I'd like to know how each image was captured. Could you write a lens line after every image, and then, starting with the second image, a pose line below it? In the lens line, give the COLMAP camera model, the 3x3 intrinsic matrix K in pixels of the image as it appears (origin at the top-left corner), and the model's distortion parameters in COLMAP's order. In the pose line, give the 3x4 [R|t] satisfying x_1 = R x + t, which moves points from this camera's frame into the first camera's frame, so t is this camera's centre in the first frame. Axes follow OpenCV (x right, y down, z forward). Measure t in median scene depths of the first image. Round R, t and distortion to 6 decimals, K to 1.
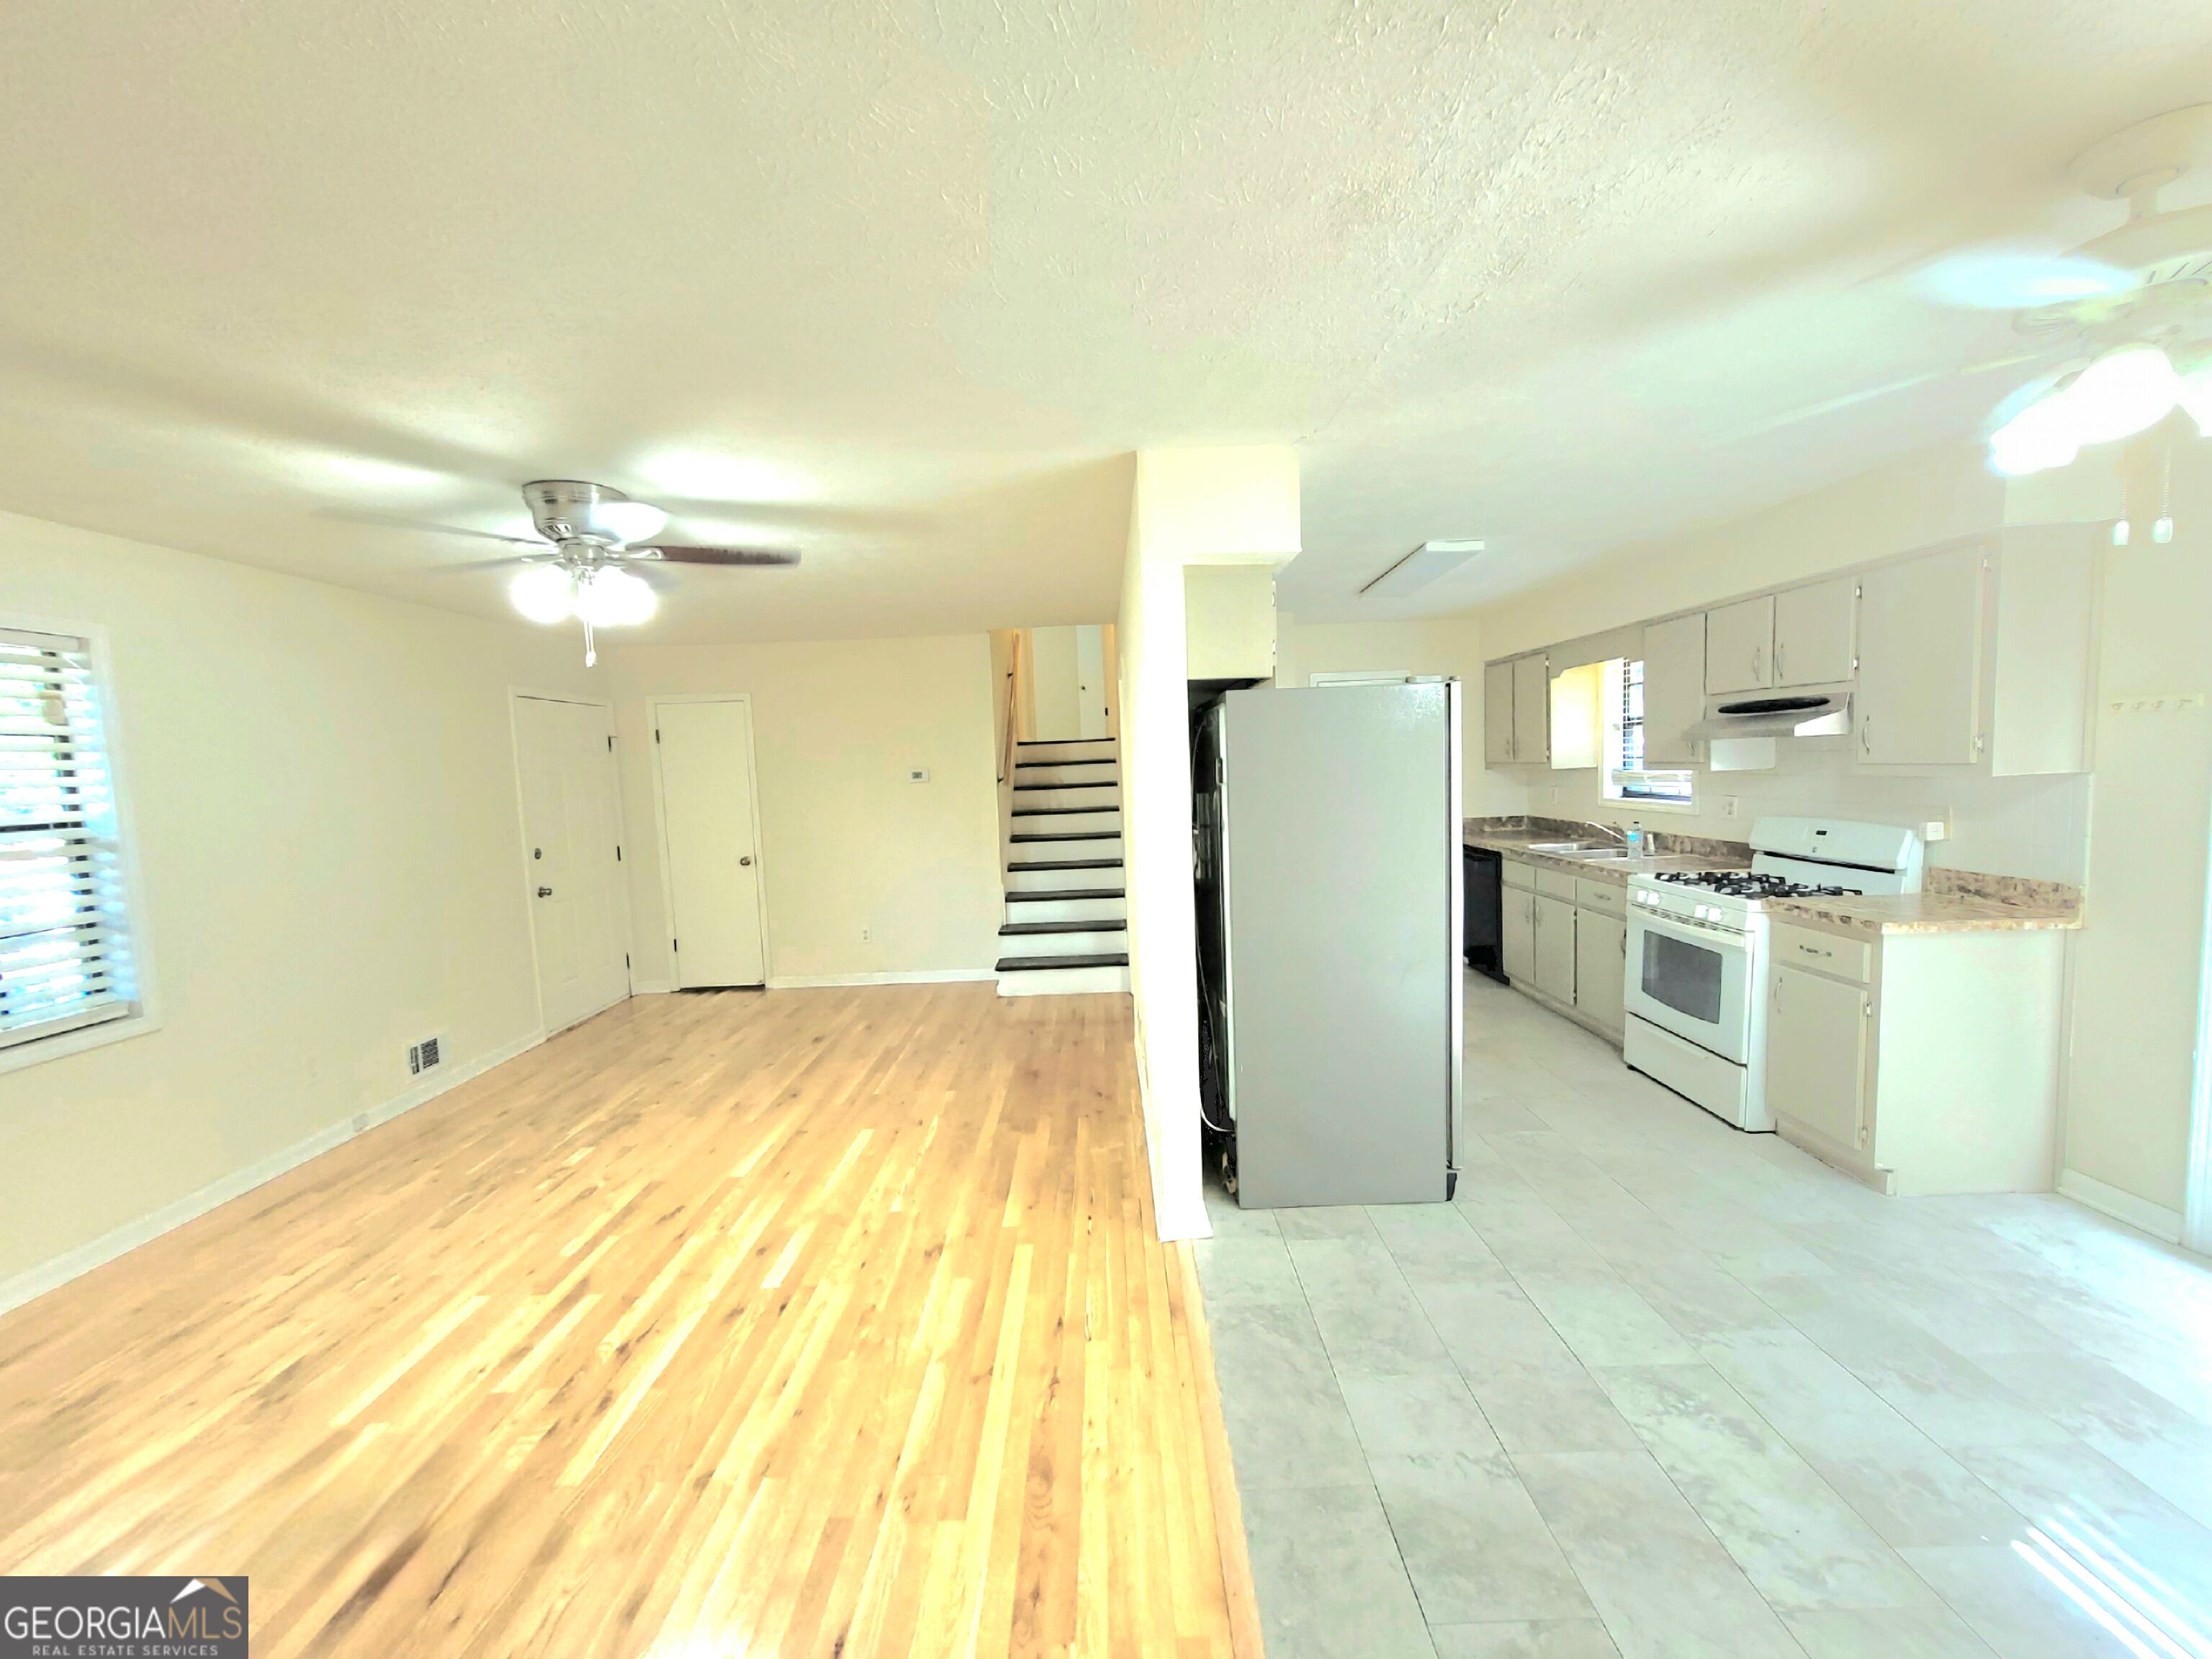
lens RADIAL K [[868.0, 0, 1107.3], [0, 868.0, 838.0], [0, 0, 1]] dist [0.002096, 0.000984]
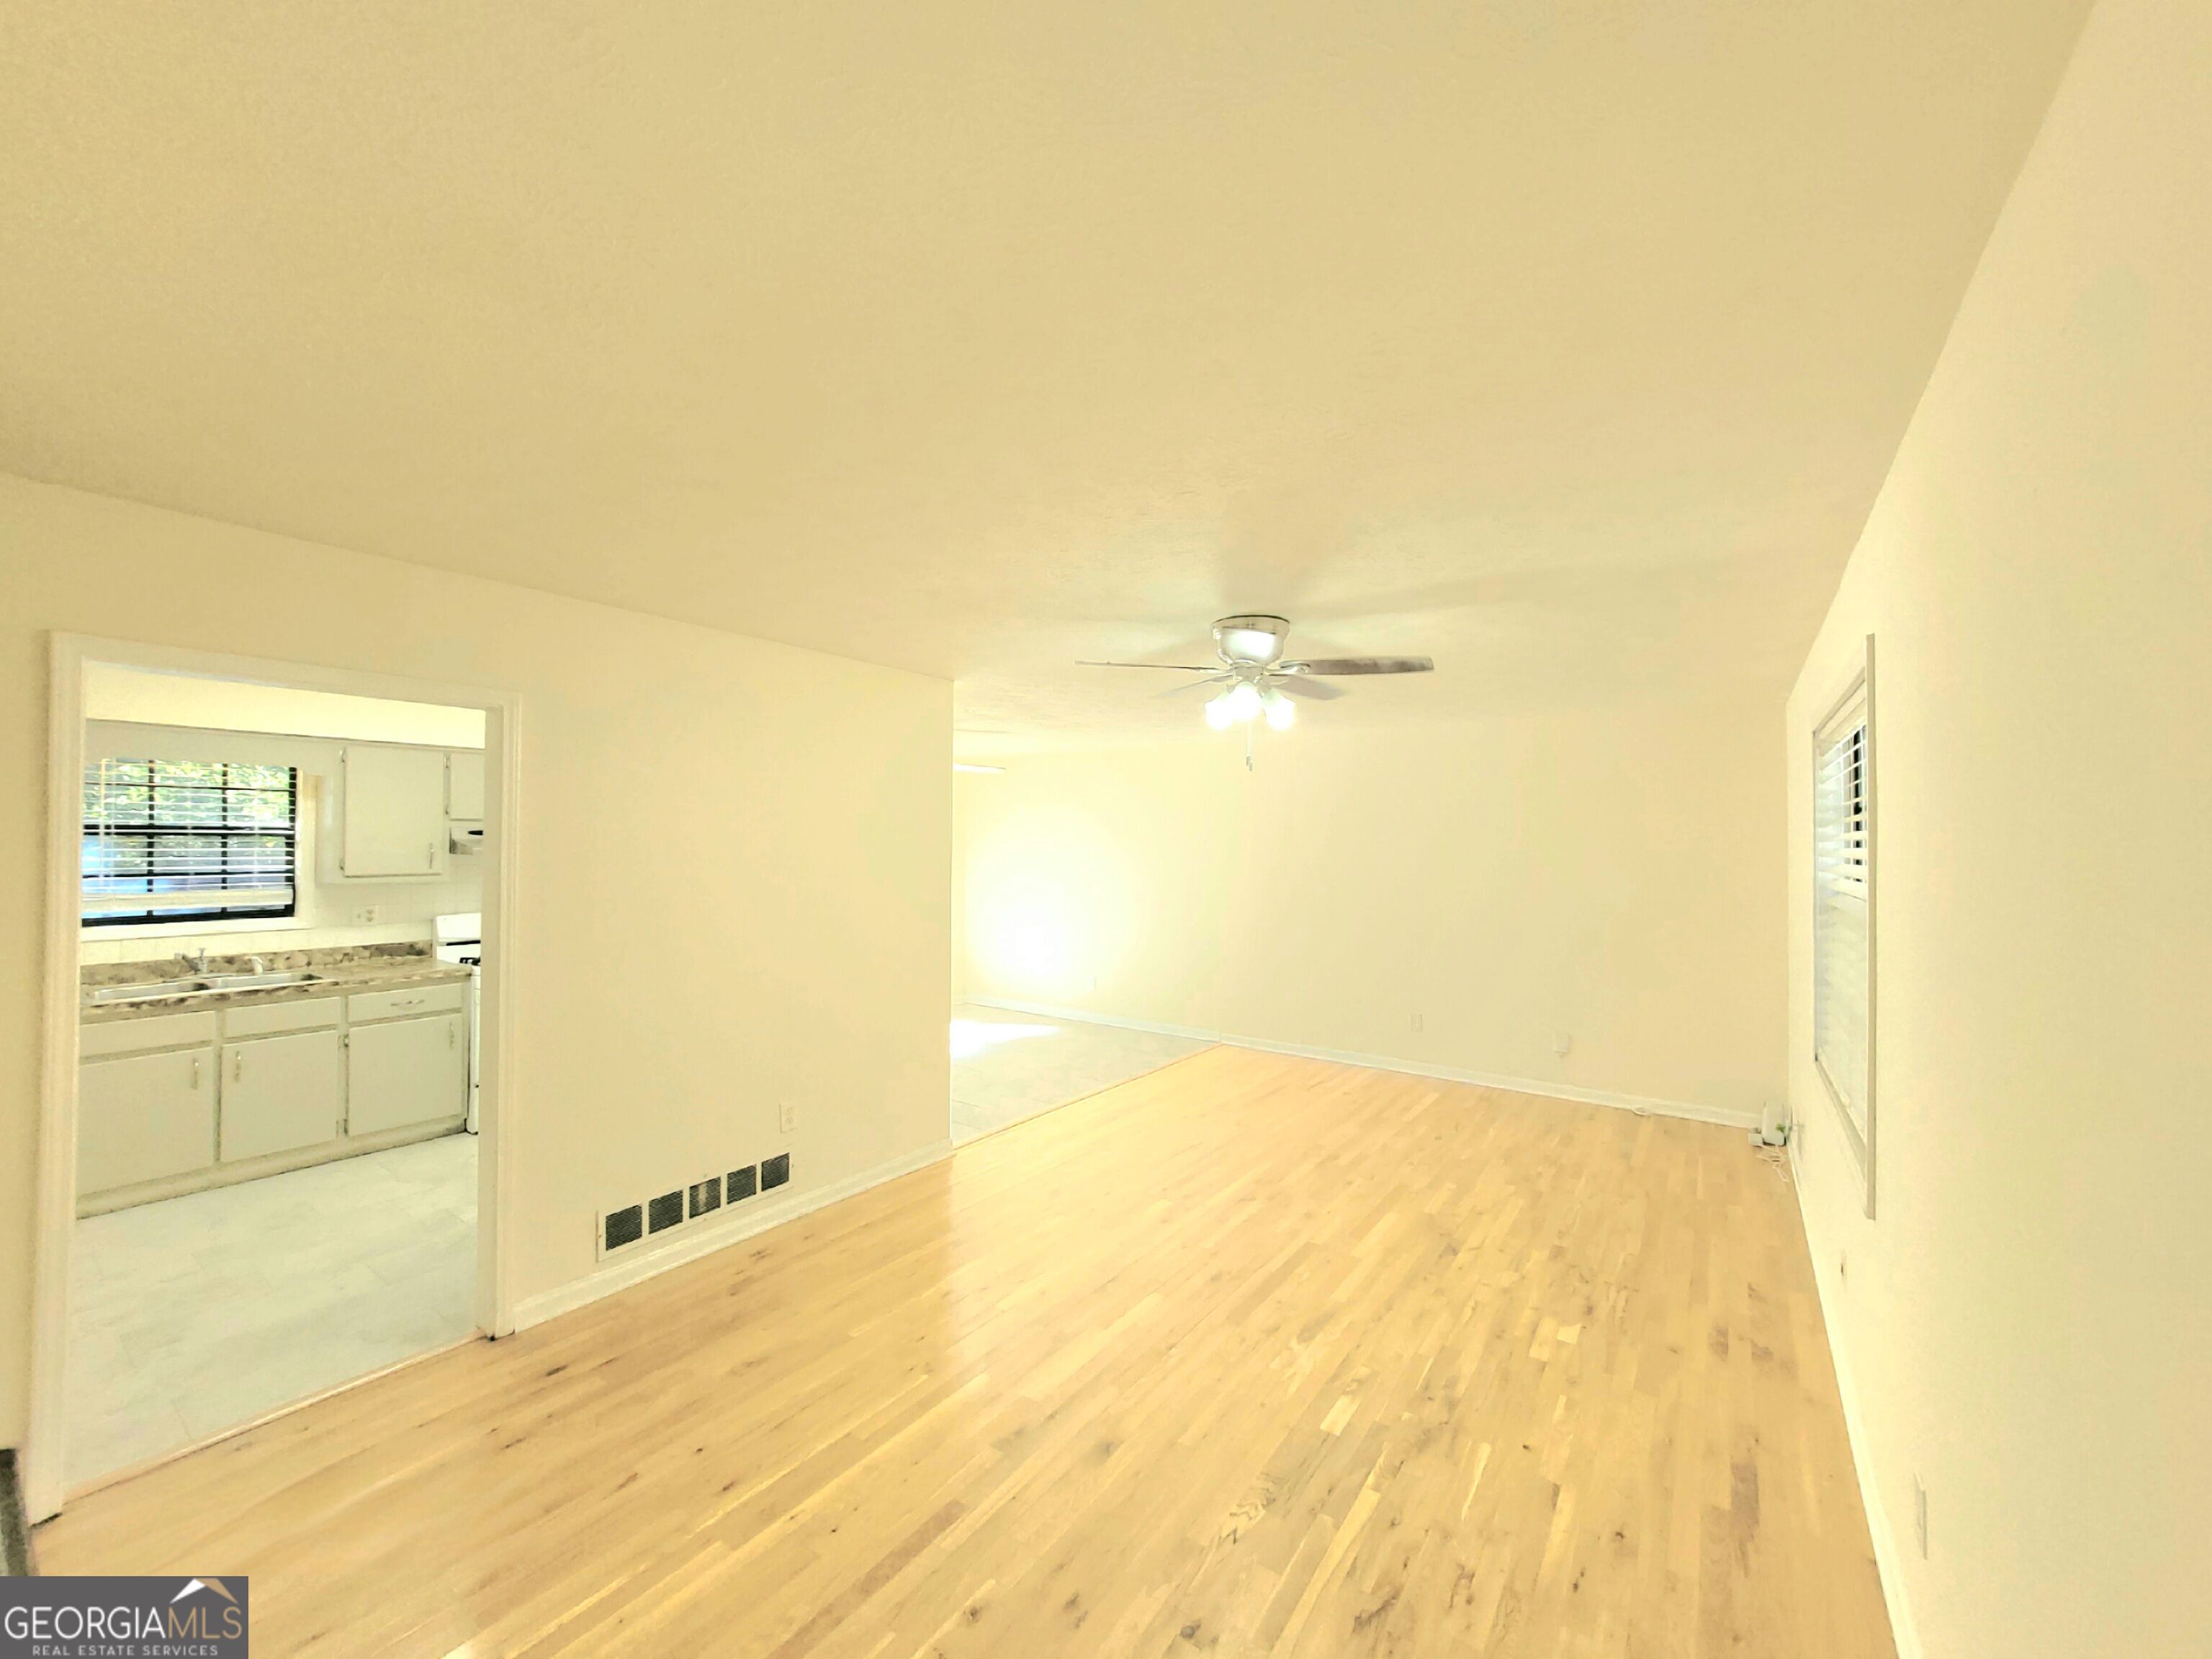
lens RADIAL K [[868.0, 0, 1108.3], [0, 868.0, 813.6], [0, 0, 1]] dist [0.002096, 0.000984]
pose [[-0.814933, 0.055522, 0.576889, -0.951688], [0.078308, 0.996821, 0.014682, -0.140406], [-0.574240, 0.057140, -0.816691, 1.765532]]
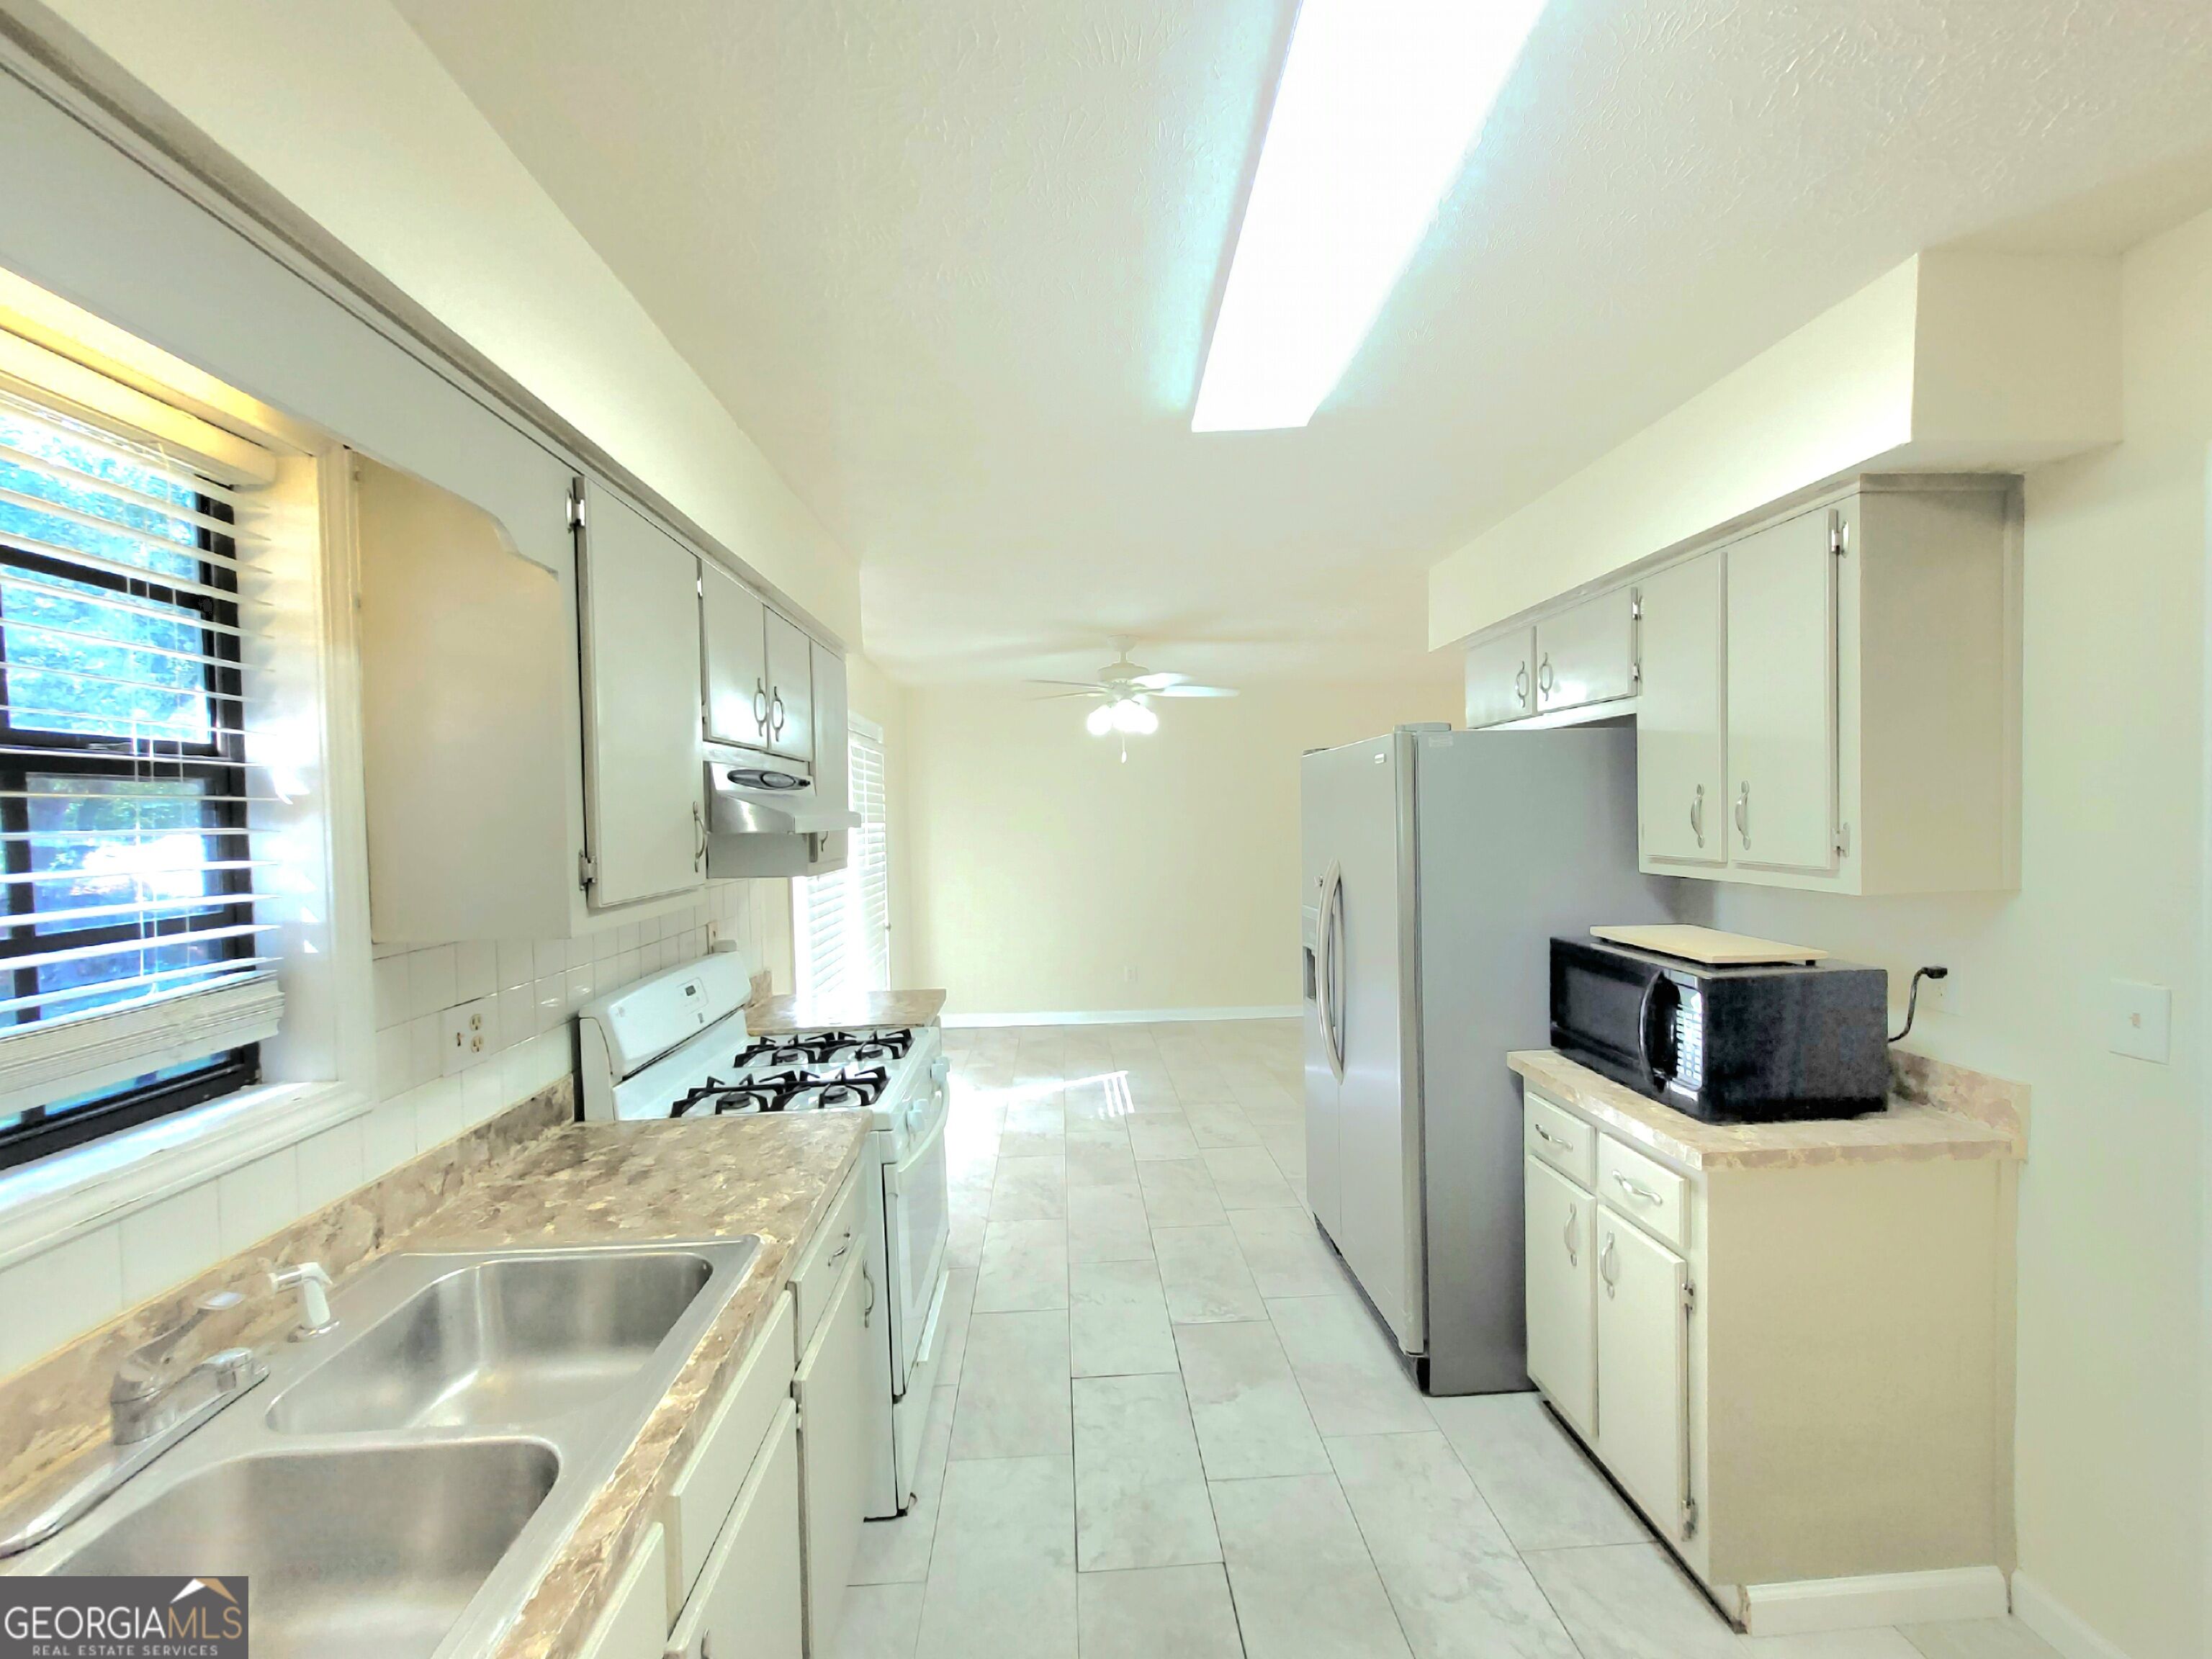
lens RADIAL K [[868.0, 0, 1111.9], [0, 868.0, 837.8], [0, 0, 1]] dist [0.002096, 0.000984]
pose [[-0.996774, 0.060798, -0.052388, 0.603674], [0.053642, 0.990246, 0.128592, -0.189360], [0.059695, 0.125367, -0.990313, 1.759125]]
